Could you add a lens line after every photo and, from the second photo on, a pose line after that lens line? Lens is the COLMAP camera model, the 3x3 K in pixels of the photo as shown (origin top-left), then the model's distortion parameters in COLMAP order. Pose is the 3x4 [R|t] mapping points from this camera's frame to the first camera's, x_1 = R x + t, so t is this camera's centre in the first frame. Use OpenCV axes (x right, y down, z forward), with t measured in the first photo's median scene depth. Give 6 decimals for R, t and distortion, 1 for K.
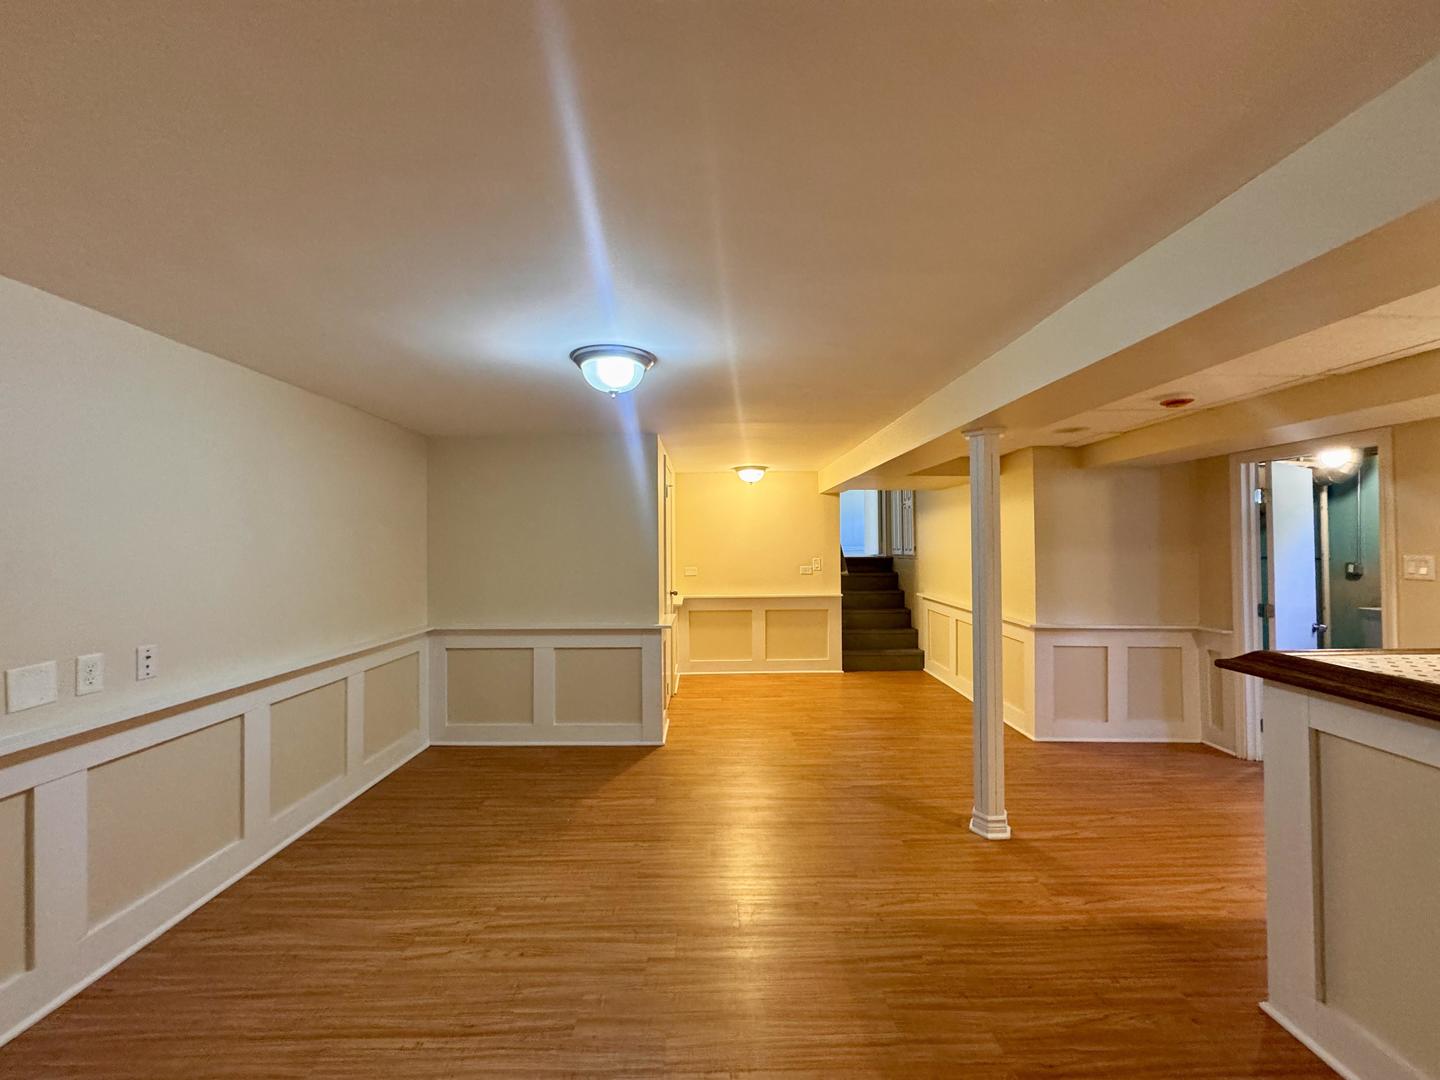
lens RADIAL K [[575.8, 0, 721.8], [0, 575.8, 538.6], [0, 0, 1]] dist [0.000483, 0.000220]
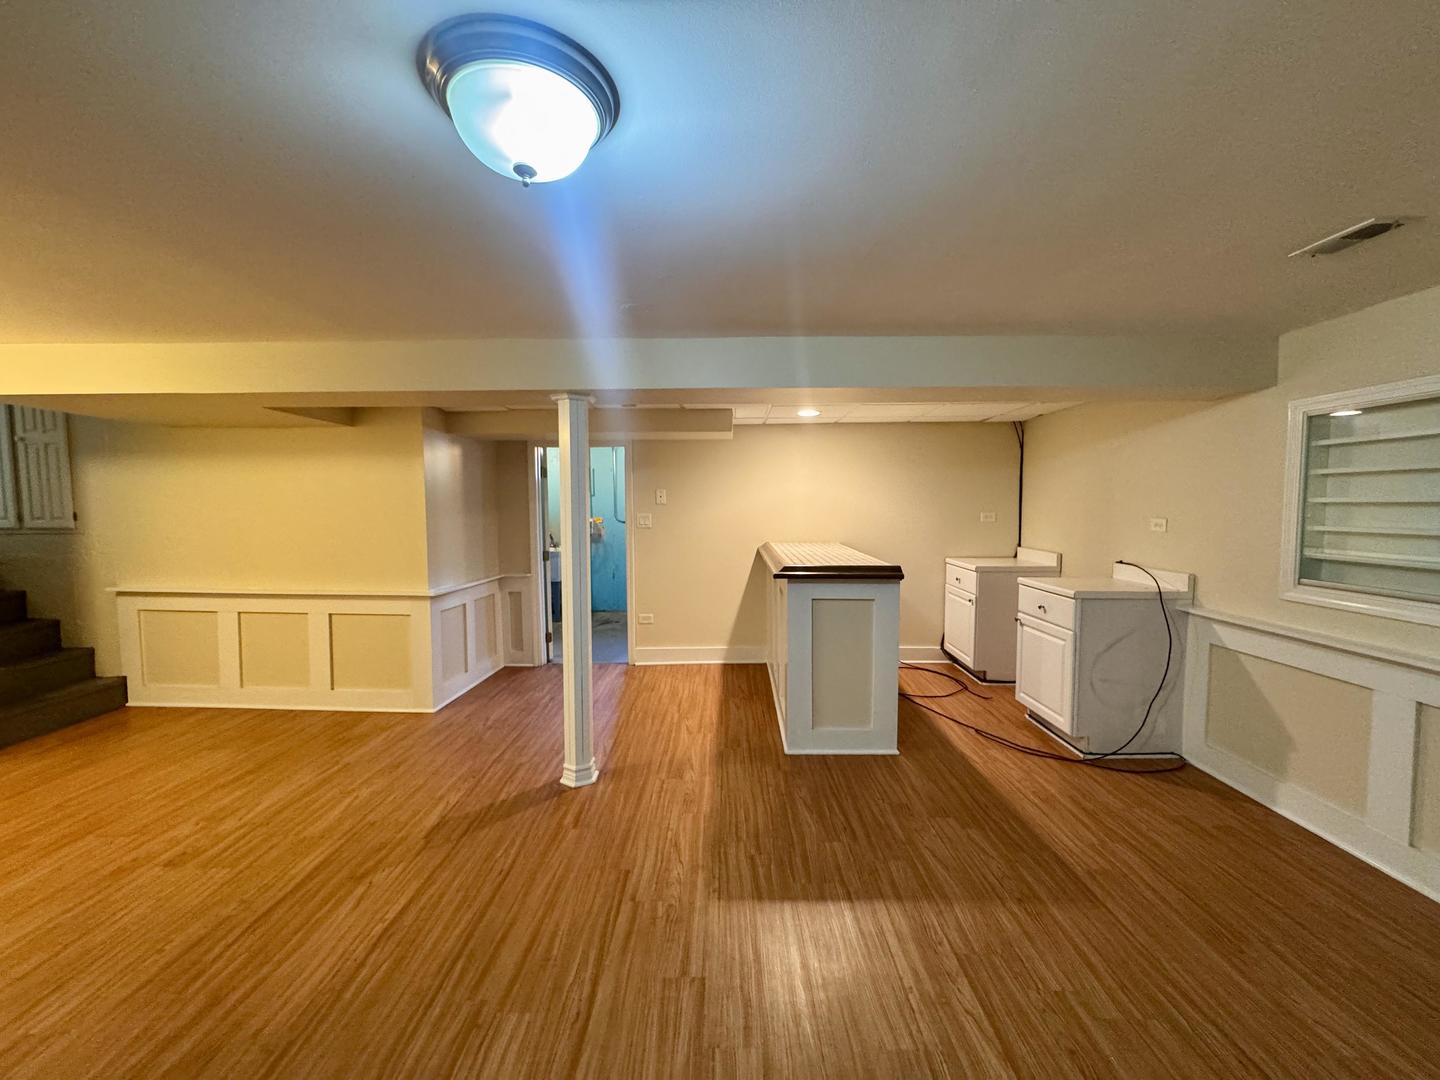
lens RADIAL K [[575.8, 0, 719.7], [0, 575.8, 541.8], [0, 0, 1]] dist [0.000483, 0.000220]
pose [[0.034599, -0.058988, 0.997659, -0.524227], [-0.007759, 0.998211, 0.059290, 0.007609], [-0.999371, -0.009792, 0.034080, 0.673861]]
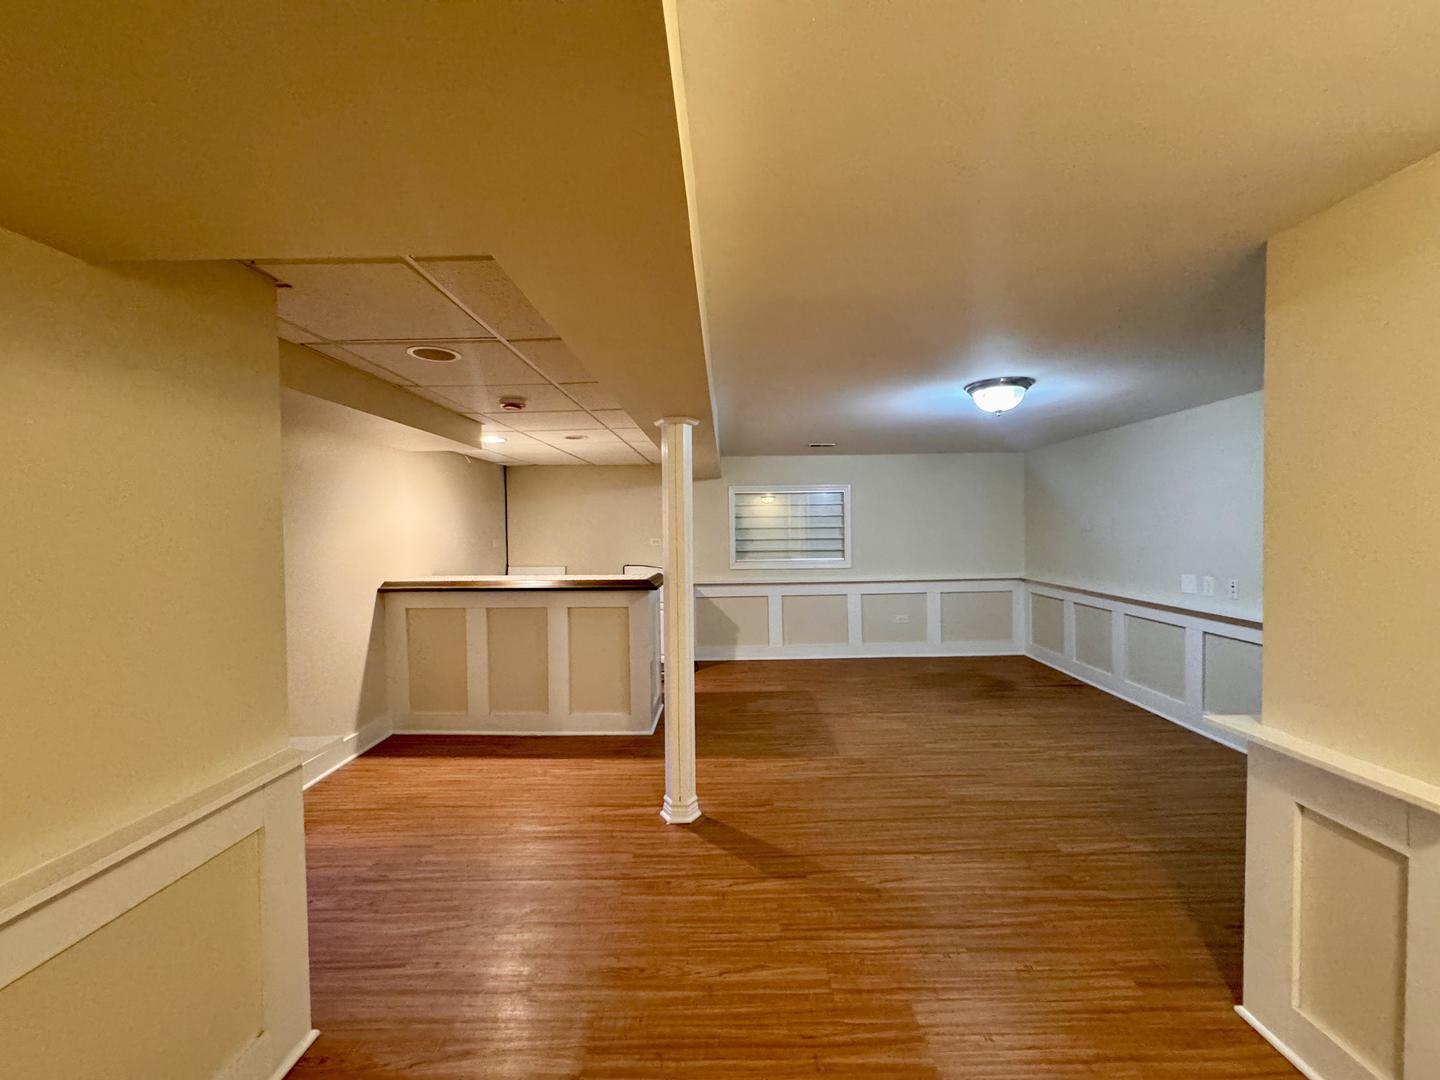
lens RADIAL K [[575.8, 0, 722.9], [0, 575.8, 539.5], [0, 0, 1]] dist [0.000483, 0.000220]
pose [[-0.999453, 0.017865, 0.027827, 0.336005], [0.018190, 0.999769, 0.011471, 0.010326], [-0.027615, 0.011971, -0.999547, 1.898016]]
